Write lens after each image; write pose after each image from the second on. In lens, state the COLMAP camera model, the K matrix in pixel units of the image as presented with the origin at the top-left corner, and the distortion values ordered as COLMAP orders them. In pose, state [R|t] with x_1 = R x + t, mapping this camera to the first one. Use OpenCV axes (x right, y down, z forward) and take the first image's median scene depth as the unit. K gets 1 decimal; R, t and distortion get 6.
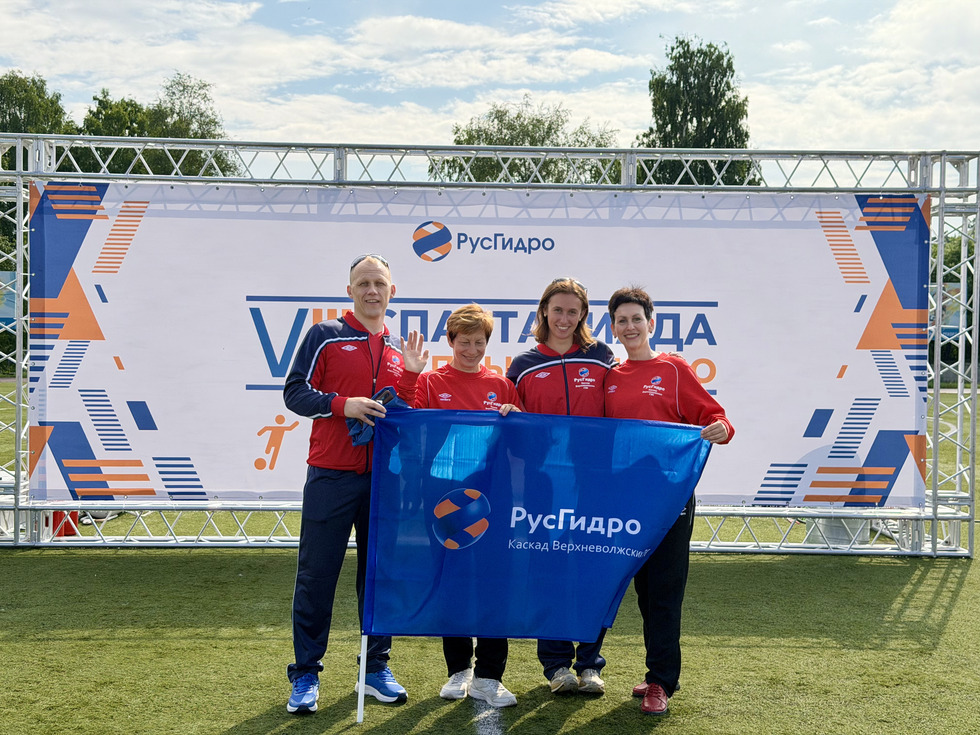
lens RADIAL K [[1326.3, 0, 492.4], [0, 1326.3, 400.4], [0, 0, 1]] dist [0.142694, -0.099901]
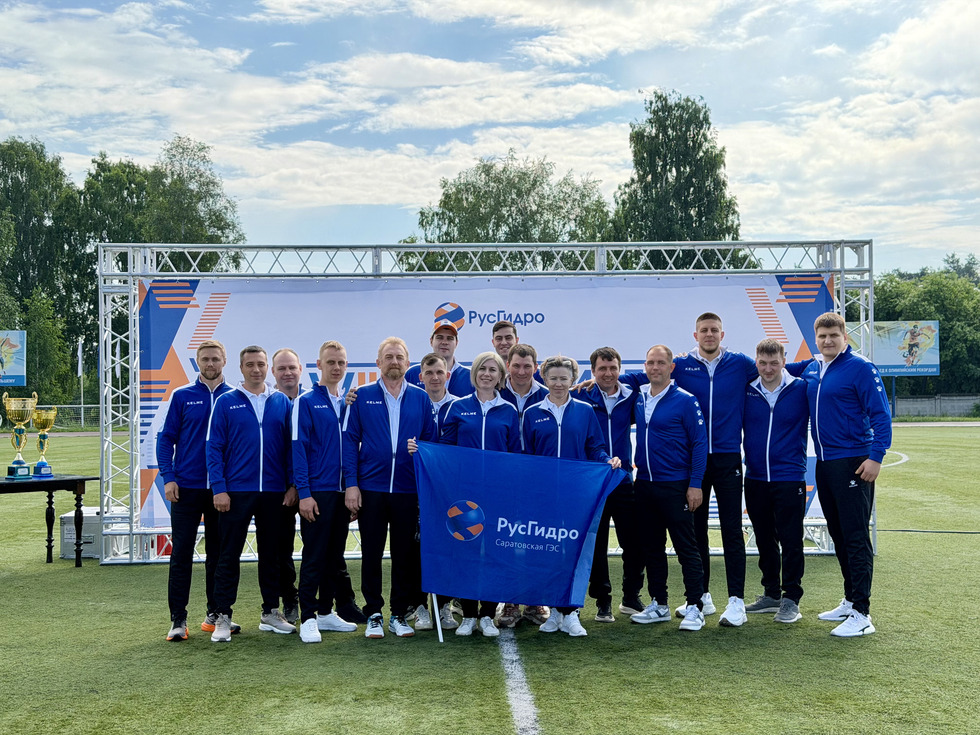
lens RADIAL K [[1391.4, 0, 489.3], [0, 1391.4, 396.6], [0, 0, 1]] dist [0.149518, -0.064961]
pose [[0.999706, -0.023180, 0.007154, -0.017728], [0.023414, 0.999131, -0.034478, 0.003890], [-0.006349, 0.034635, 0.999380, -0.338469]]
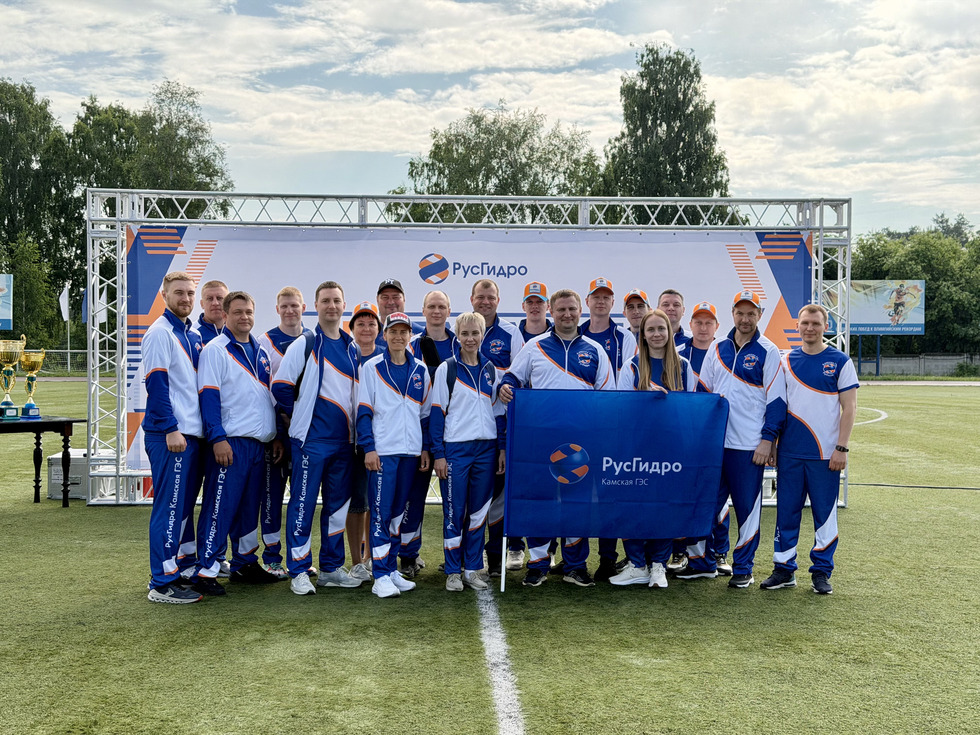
lens RADIAL K [[1391.4, 0, 489.3], [0, 1391.4, 396.6], [0, 0, 1]] dist [0.149518, -0.064961]
pose [[0.999859, -0.007070, 0.015203, -0.012209], [0.007080, 0.999975, -0.000581, 0.006863], [-0.015199, 0.000689, 0.999884, -0.361718]]
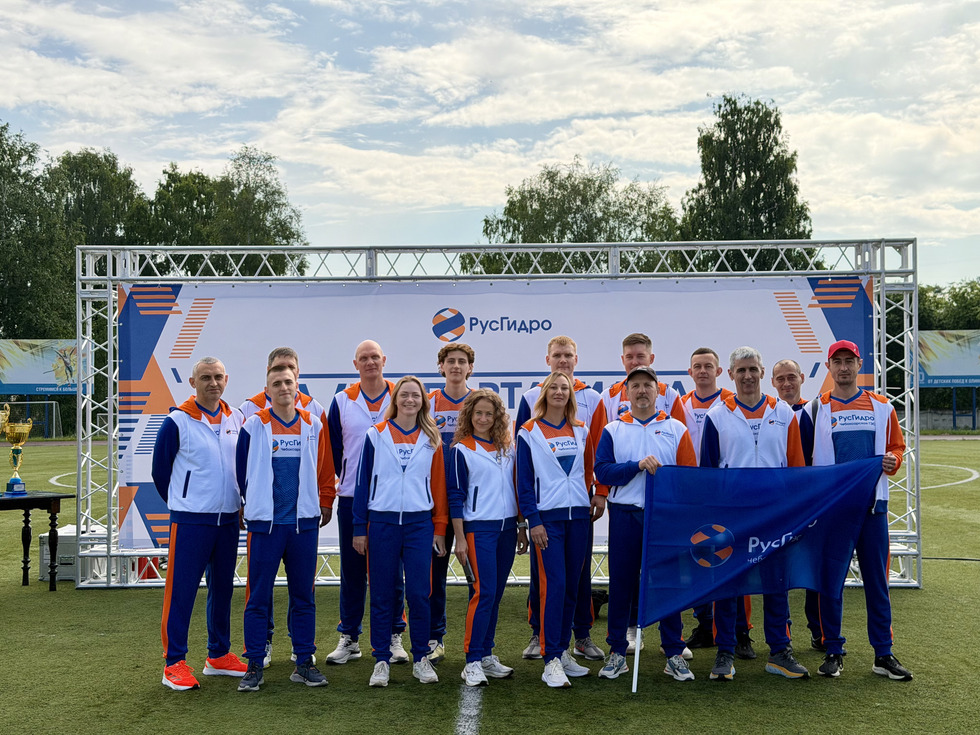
lens RADIAL K [[1369.1, 0, 487.4], [0, 1369.1, 403.1], [0, 0, 1]] dist [0.137585, -0.004841]
pose [[0.998162, -0.019834, -0.057269, 0.056783], [0.017737, 0.999161, -0.036906, -0.003828], [0.057953, 0.035822, 0.997676, -0.213775]]
